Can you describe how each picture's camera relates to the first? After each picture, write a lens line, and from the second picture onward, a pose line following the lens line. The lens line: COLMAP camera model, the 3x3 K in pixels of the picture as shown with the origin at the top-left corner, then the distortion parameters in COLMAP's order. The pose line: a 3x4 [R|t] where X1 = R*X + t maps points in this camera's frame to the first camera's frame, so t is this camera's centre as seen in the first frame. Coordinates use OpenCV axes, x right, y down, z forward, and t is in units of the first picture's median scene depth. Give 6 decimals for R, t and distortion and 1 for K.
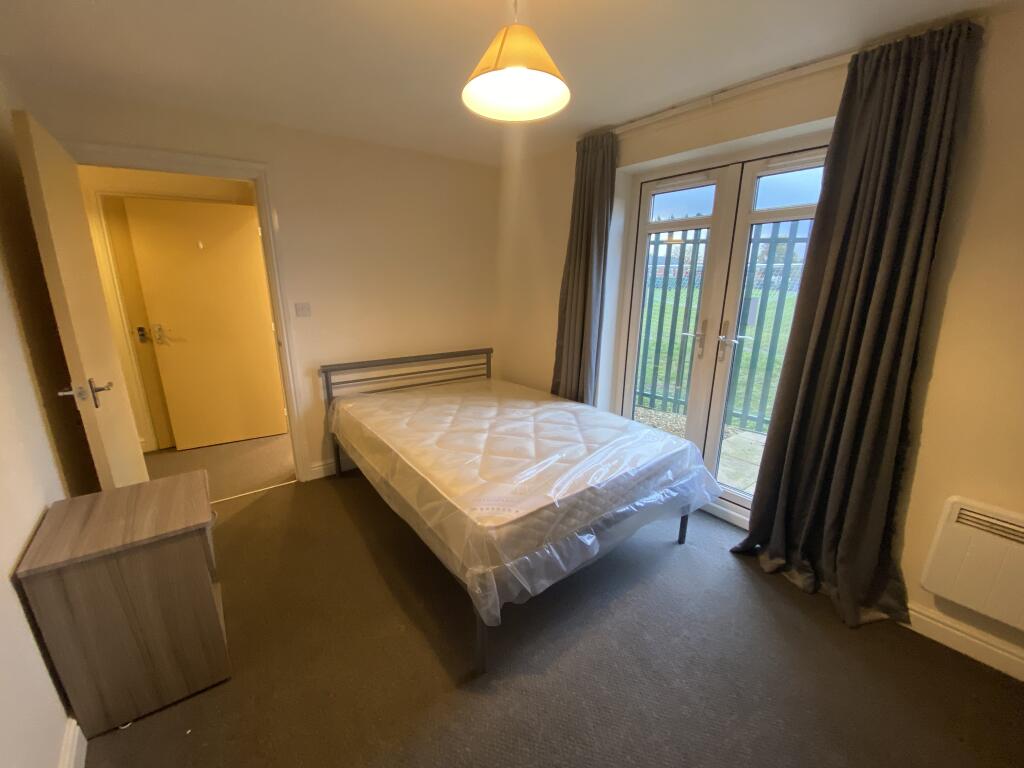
lens RADIAL K [[407.2, 0, 494.2], [0, 407.2, 381.3], [0, 0, 1]] dist [-0.000111, -0.000045]
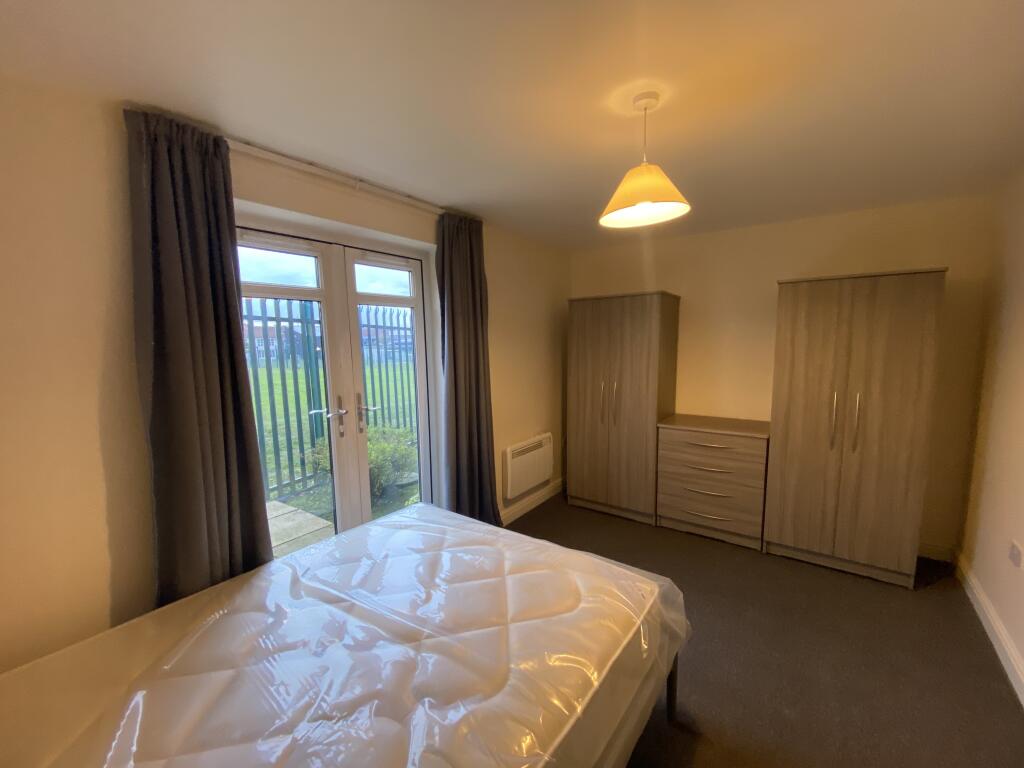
lens RADIAL K [[409.8, 0, 512.0], [0, 409.8, 384.0], [0, 0, 1]] dist [0.000527, -0.000025]
pose [[-0.293168, -0.108572, 0.949876, -0.572234], [0.264886, 0.945413, 0.189816, -0.284998], [-0.918633, 0.307257, -0.248406, 0.979630]]
